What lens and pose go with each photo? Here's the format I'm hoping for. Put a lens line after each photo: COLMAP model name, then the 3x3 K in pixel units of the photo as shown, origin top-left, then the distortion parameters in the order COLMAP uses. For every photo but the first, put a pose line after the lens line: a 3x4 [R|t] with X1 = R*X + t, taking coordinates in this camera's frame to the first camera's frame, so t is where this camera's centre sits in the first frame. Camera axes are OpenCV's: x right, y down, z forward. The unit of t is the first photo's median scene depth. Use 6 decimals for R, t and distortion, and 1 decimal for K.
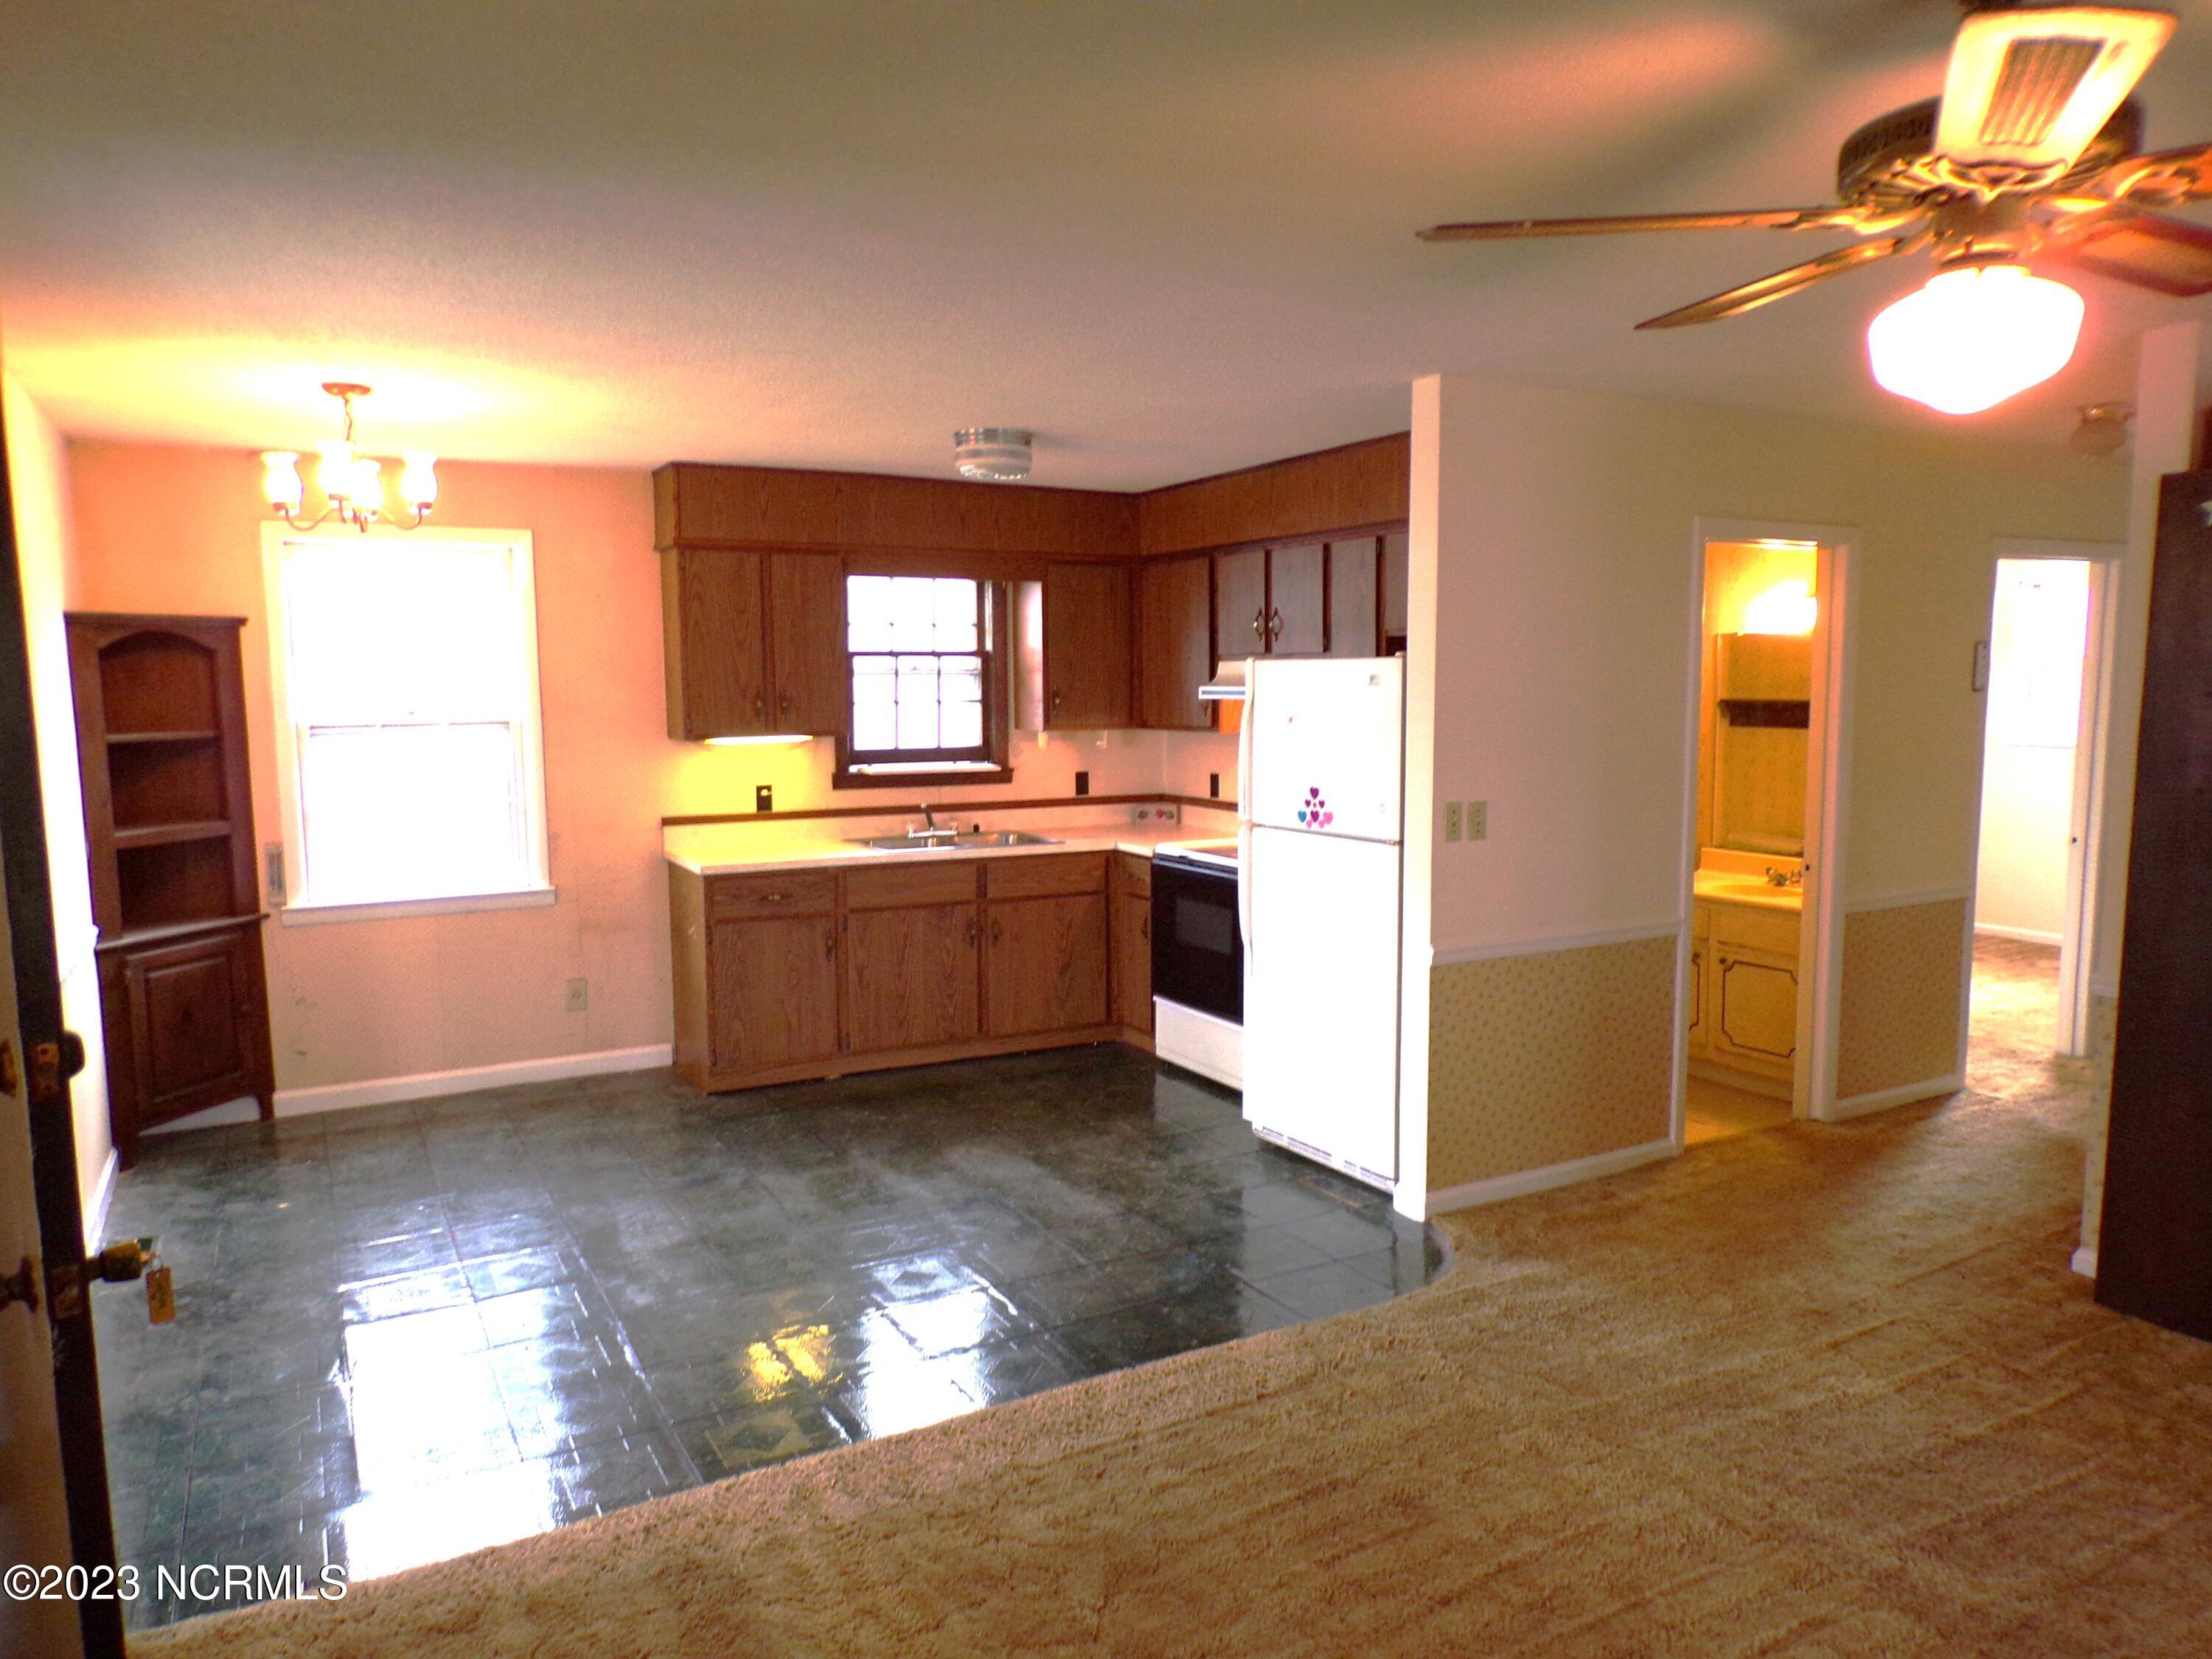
lens RADIAL K [[1506.1, 0, 1106.0], [0, 1506.1, 829.5], [0, 0, 1]] dist [0.004056, 0.005702]
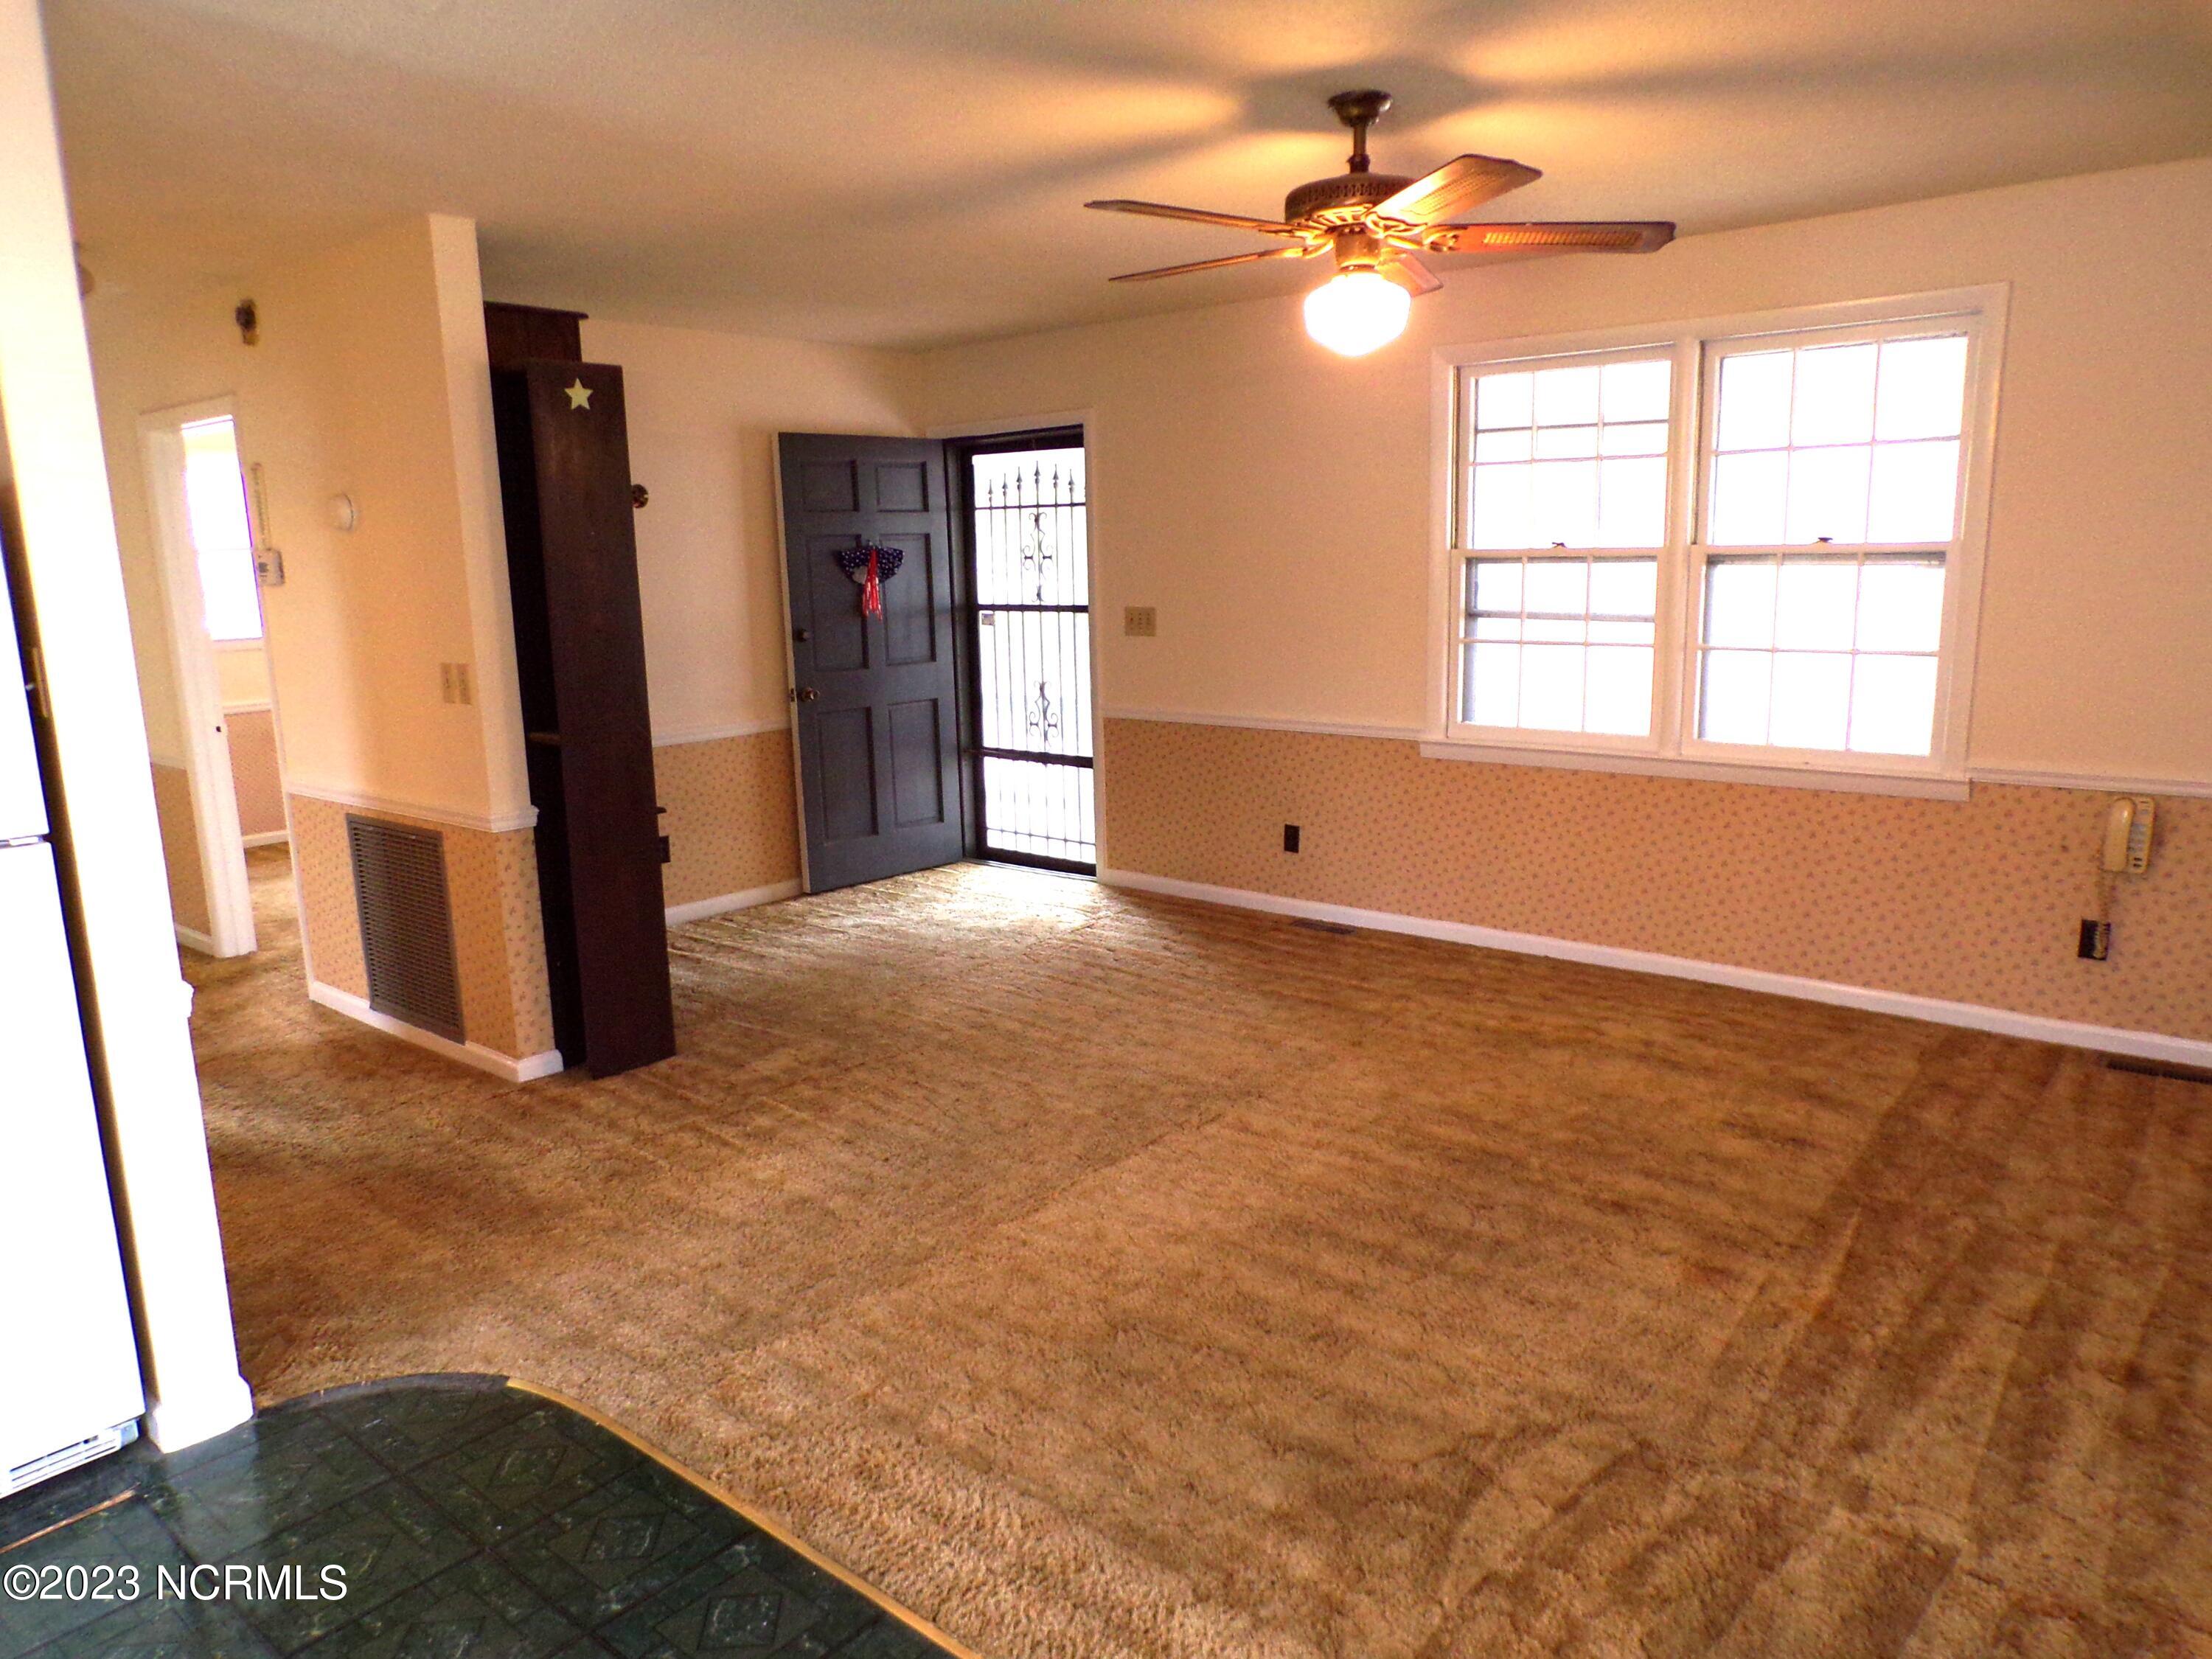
lens RADIAL K [[1506.1, 0, 1106.0], [0, 1506.1, 829.5], [0, 0, 1]] dist [0.004056, 0.005702]
pose [[-0.359678, -0.159004, 0.919429, -0.323842], [0.117368, 0.969838, 0.213635, -0.047489], [-0.925666, 0.184751, -0.330167, 0.606292]]
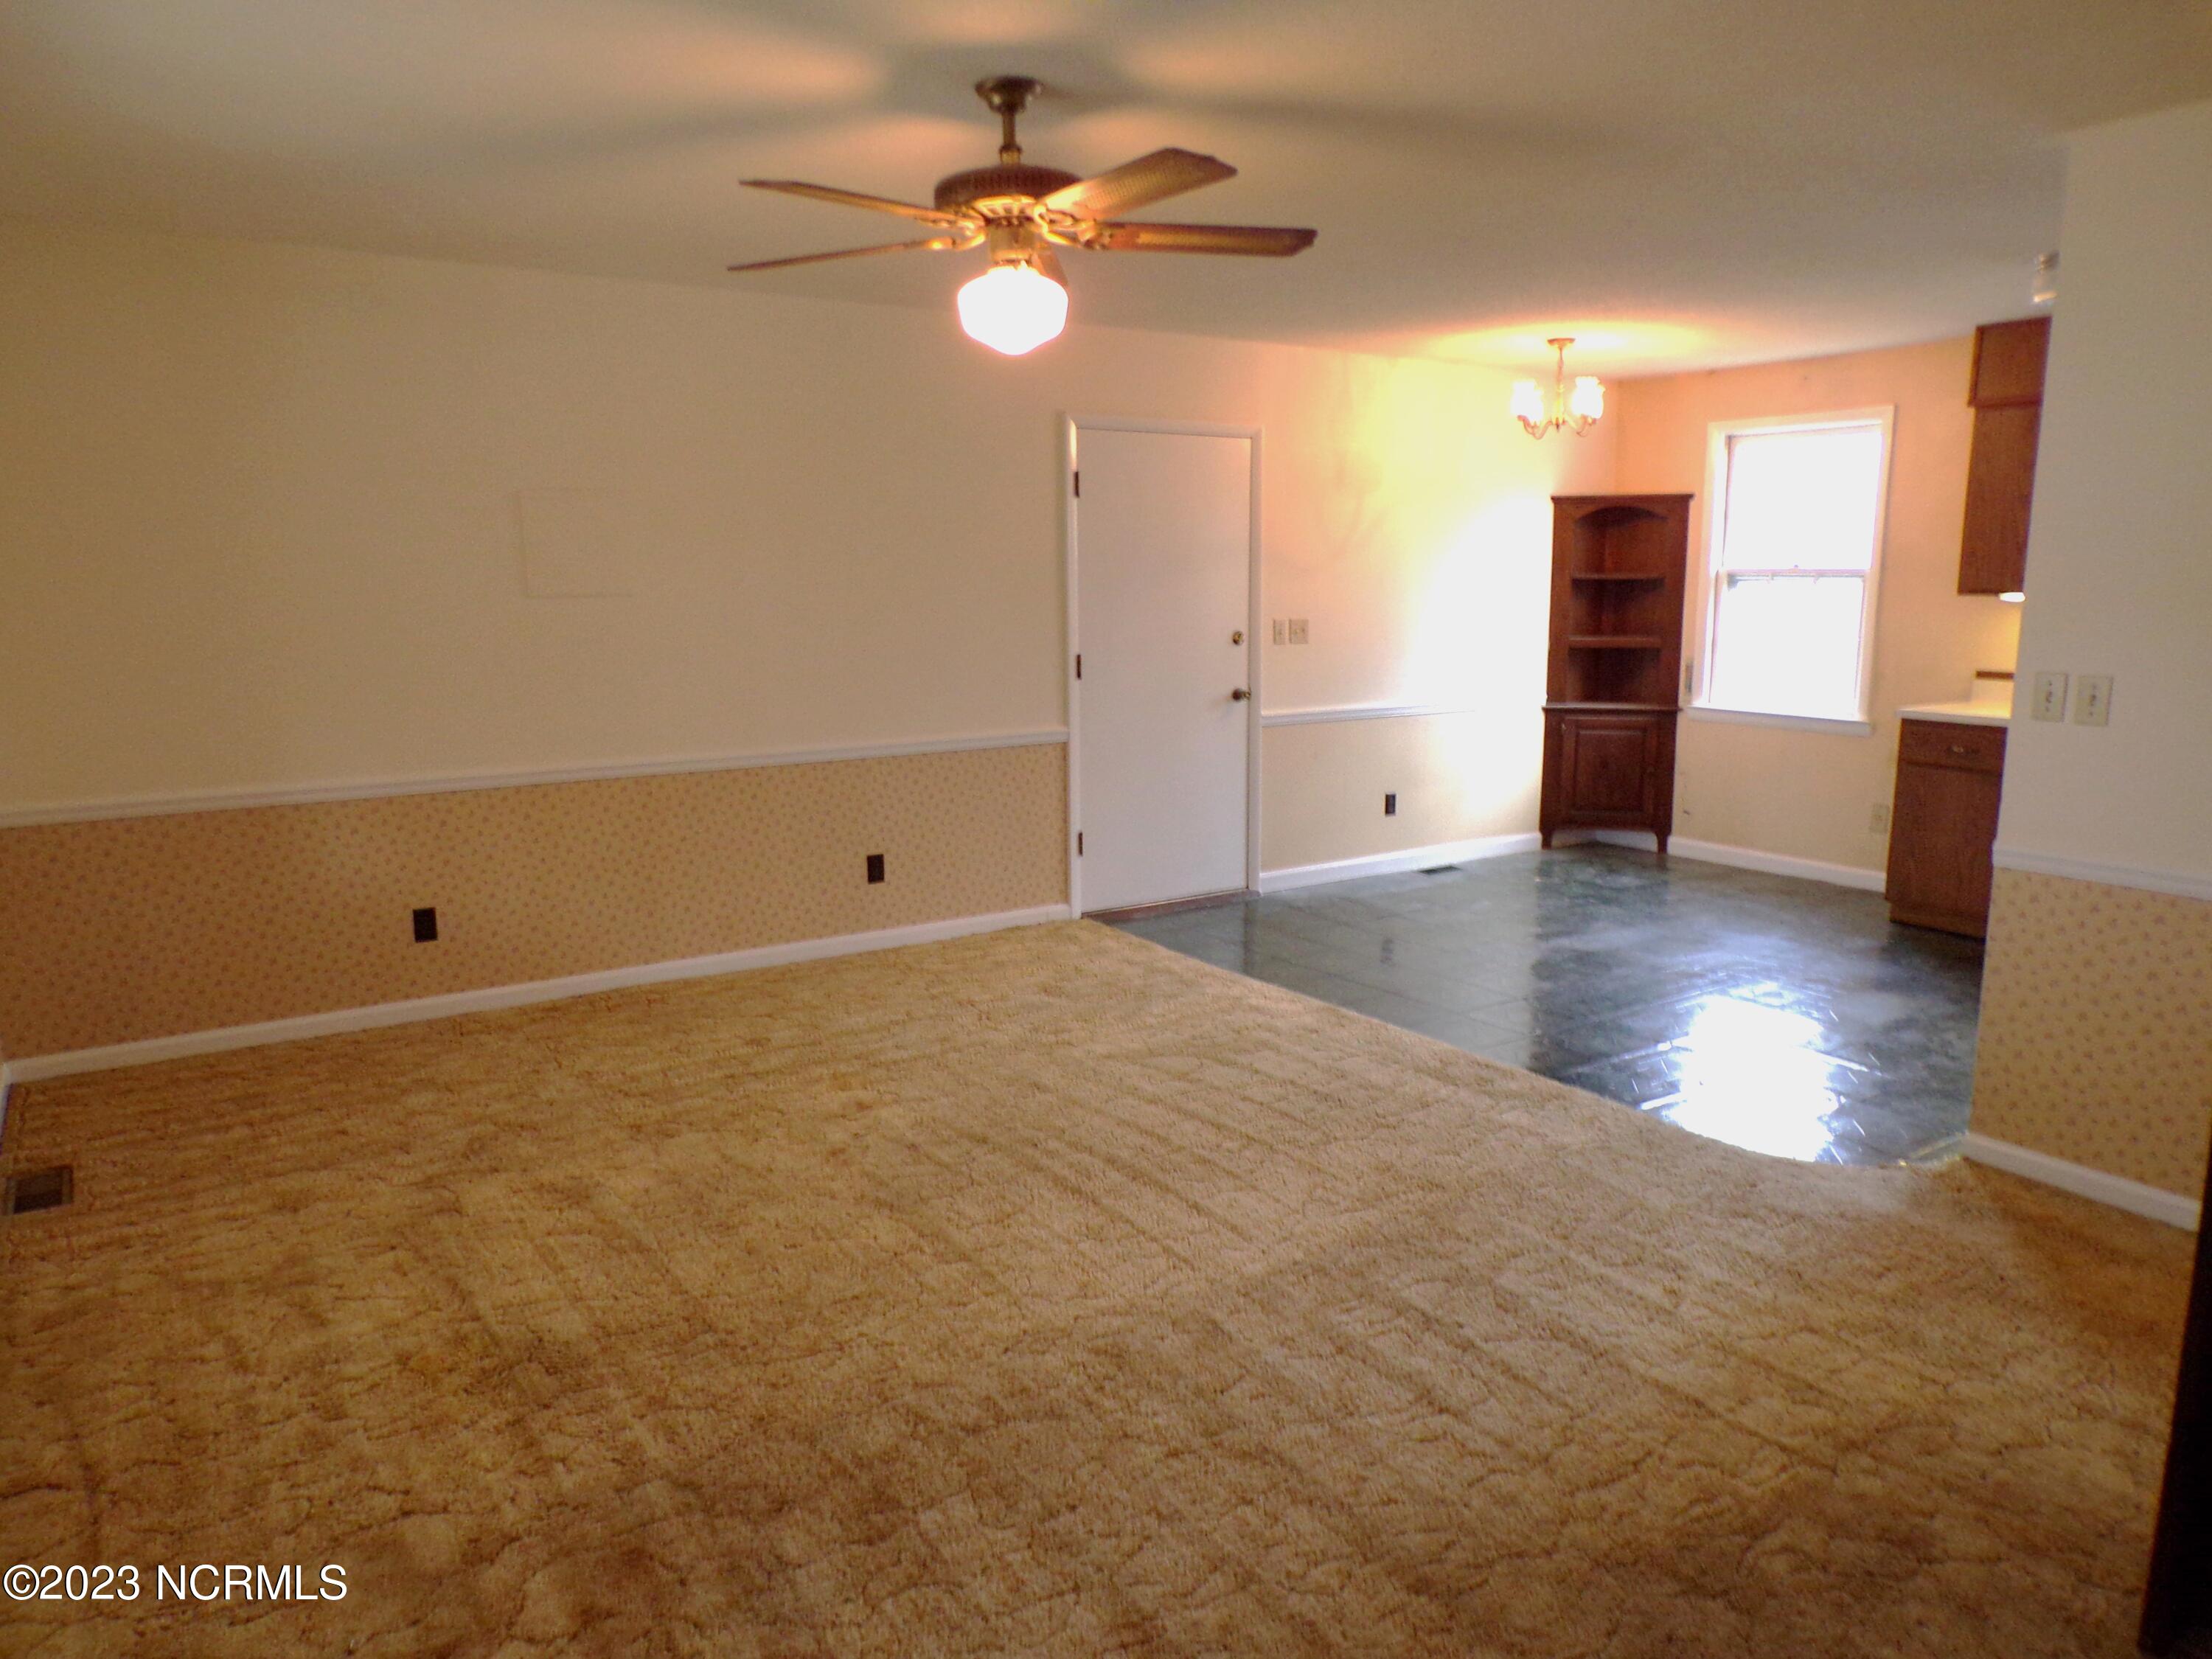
lens RADIAL K [[1528.8, 0, 1099.5], [0, 1528.8, 825.1], [0, 0, 1]] dist [-0.058710, 0.124529]
pose [[0.086425, 0.177201, -0.980373, 0.720231], [-0.103224, 0.980351, 0.168097, -0.016858], [0.990896, 0.086671, 0.103018, 0.296127]]
